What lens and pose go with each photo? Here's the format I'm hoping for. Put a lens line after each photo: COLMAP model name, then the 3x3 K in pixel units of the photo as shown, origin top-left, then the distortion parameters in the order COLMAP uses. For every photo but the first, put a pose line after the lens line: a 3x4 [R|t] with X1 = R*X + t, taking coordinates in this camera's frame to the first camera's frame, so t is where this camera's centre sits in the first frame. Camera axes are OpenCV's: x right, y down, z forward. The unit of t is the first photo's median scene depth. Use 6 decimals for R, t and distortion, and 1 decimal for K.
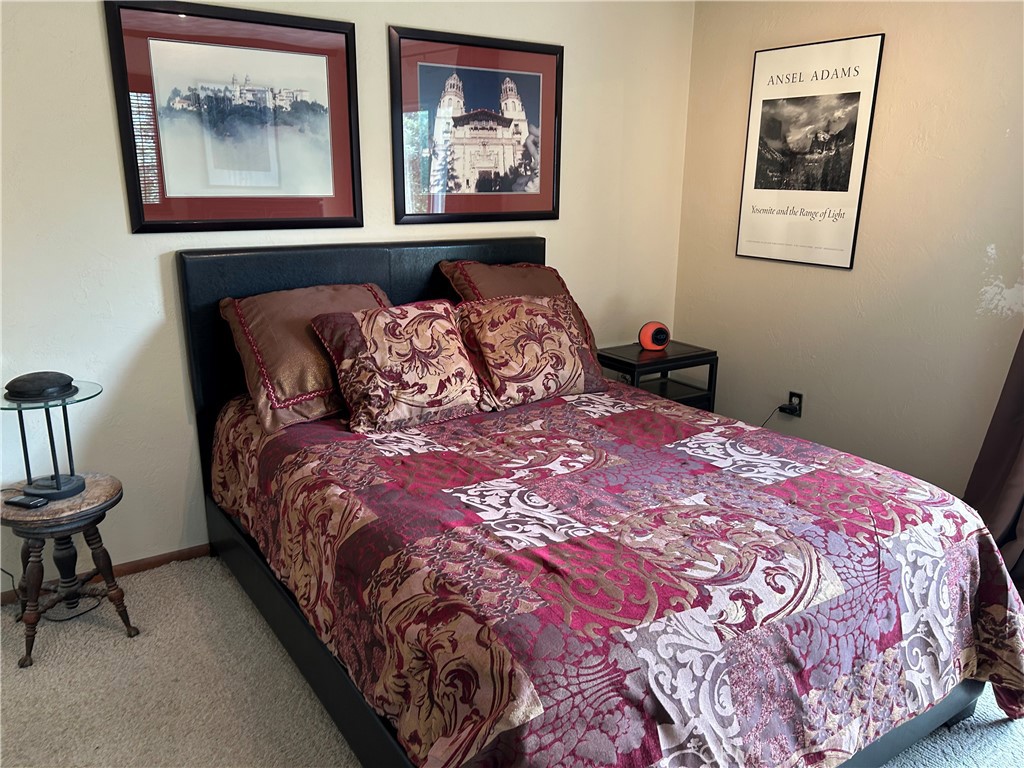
lens RADIAL K [[765.9, 0, 506.3], [0, 765.9, 395.1], [0, 0, 1]] dist [0.055087, -0.059672]
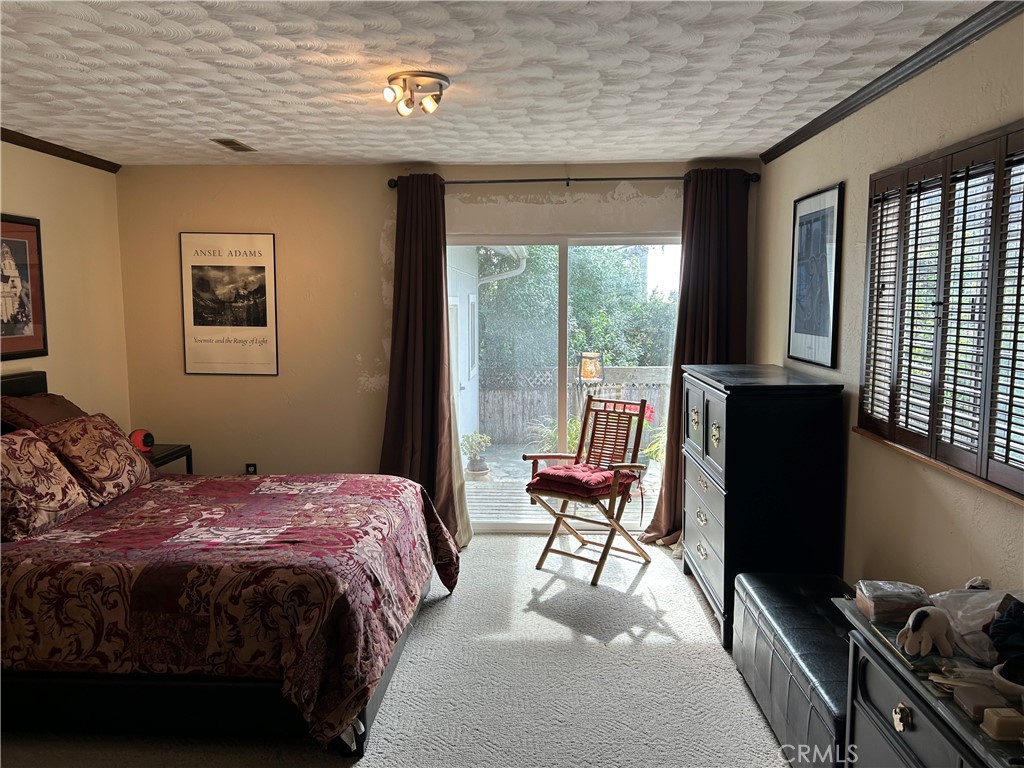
lens RADIAL K [[765.9, 0, 513.4], [0, 765.9, 379.8], [0, 0, 1]] dist [0.055087, -0.059672]
pose [[0.586133, -0.091754, 0.805002, -0.630410], [0.221779, 0.973789, -0.050488, 0.034341], [-0.779270, 0.208126, 0.591119, -0.334323]]
